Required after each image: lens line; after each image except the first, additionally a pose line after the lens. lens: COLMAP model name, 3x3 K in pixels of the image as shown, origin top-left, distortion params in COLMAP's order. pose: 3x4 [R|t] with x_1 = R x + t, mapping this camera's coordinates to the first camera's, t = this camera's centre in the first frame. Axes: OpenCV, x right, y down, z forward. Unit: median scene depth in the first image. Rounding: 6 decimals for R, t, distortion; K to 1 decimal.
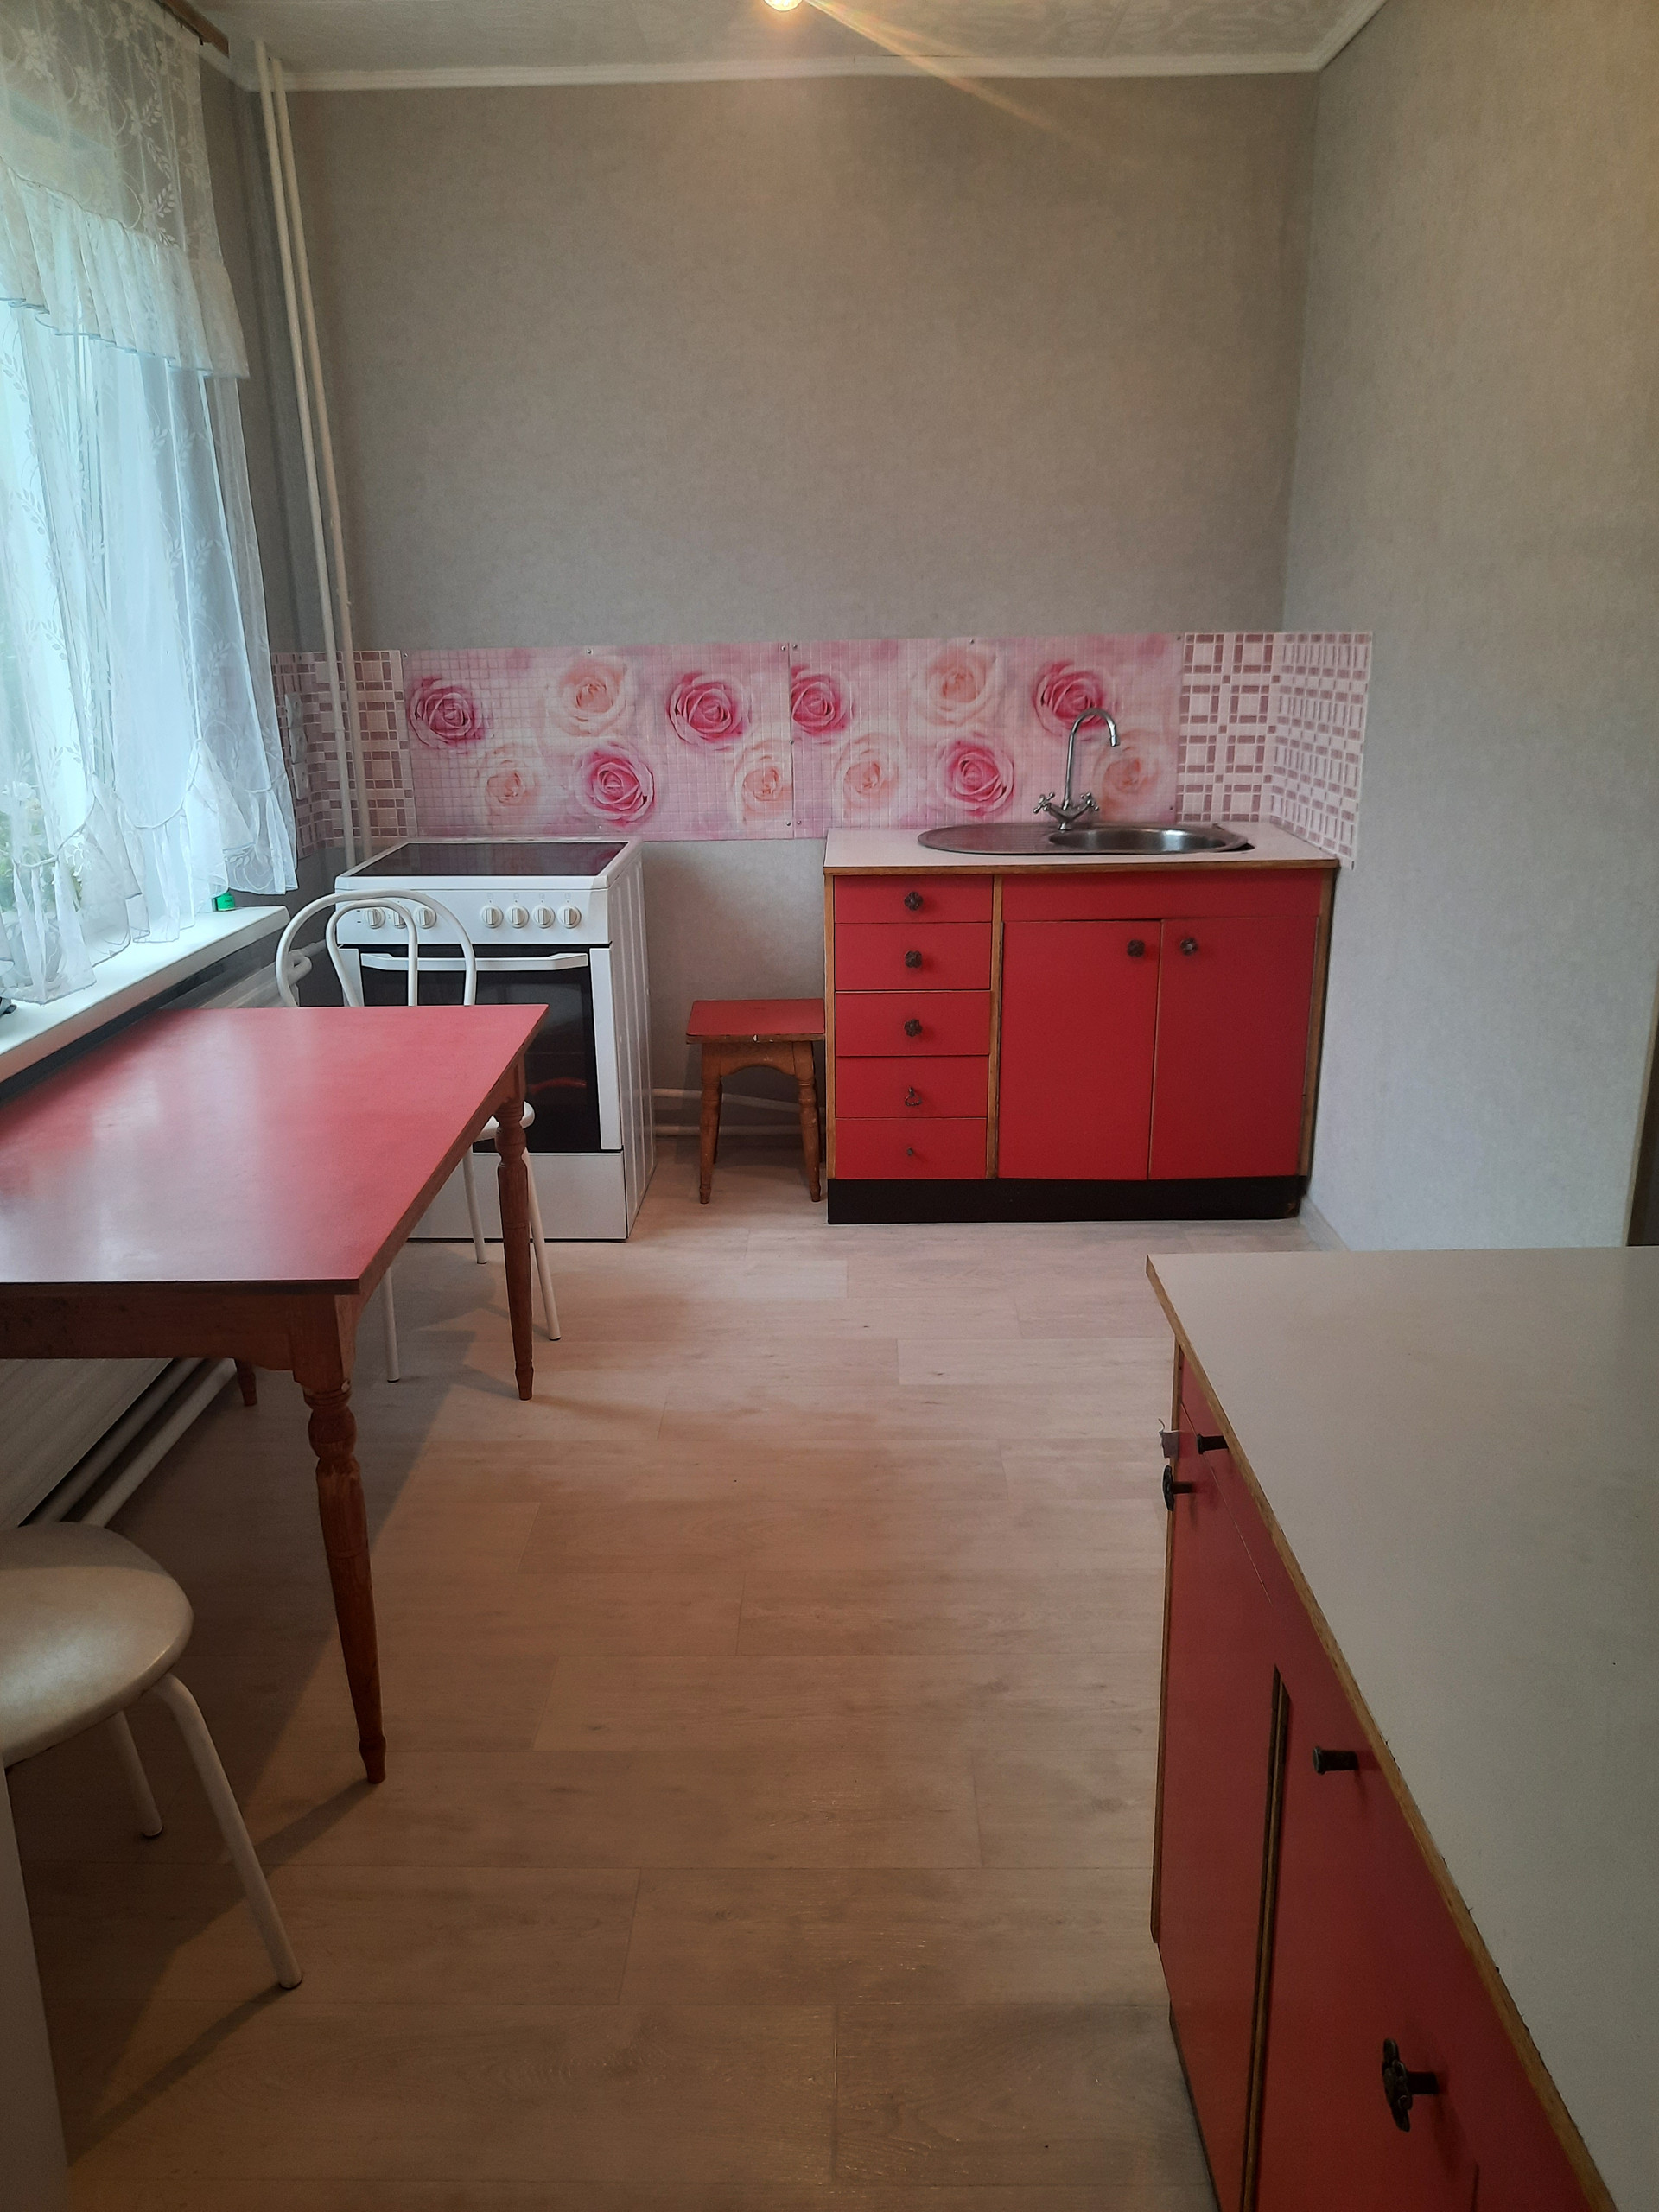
lens RADIAL K [[1619.6, 0, 805.0], [0, 1619.6, 1113.2], [0, 0, 1]] dist [0.035398, -0.040207]
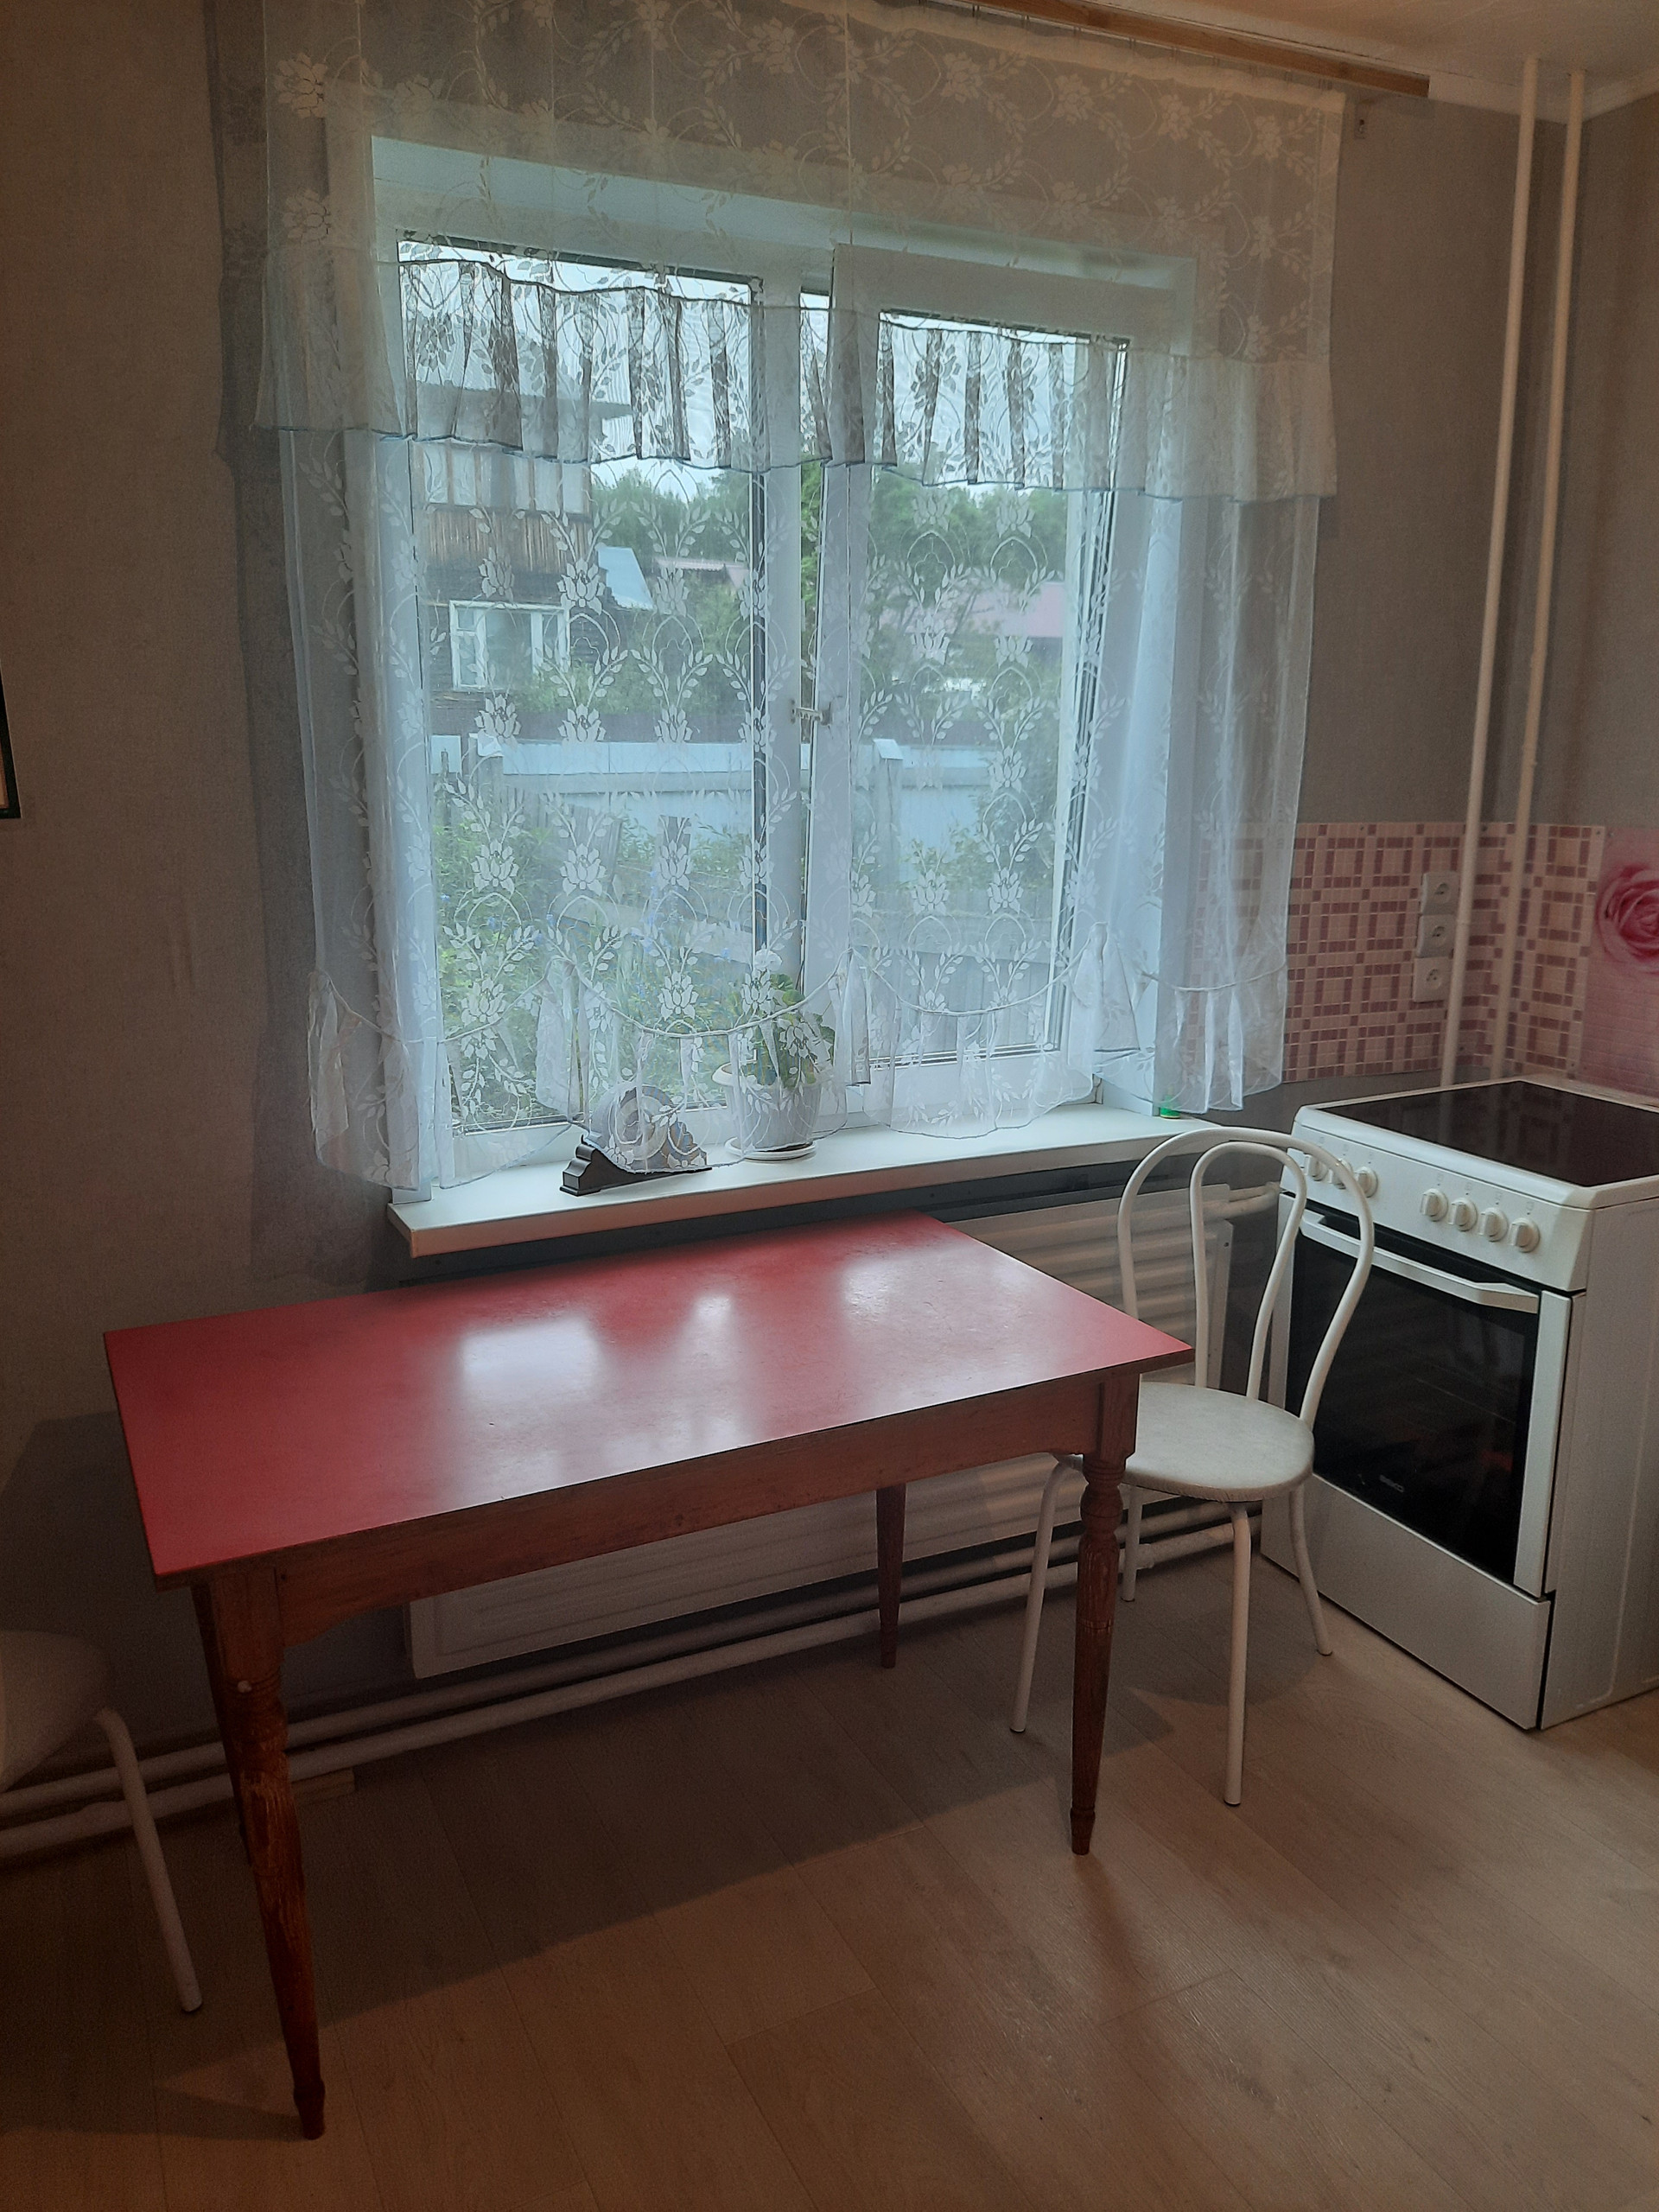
lens RADIAL K [[1619.6, 0, 805.0], [0, 1619.6, 1113.2], [0, 0, 1]] dist [0.035398, -0.040207]
pose [[0.457828, 0.214246, -0.862840, 0.256323], [-0.270564, 0.958069, 0.094329, -0.136502], [0.846870, 0.190267, 0.496598, 0.364461]]
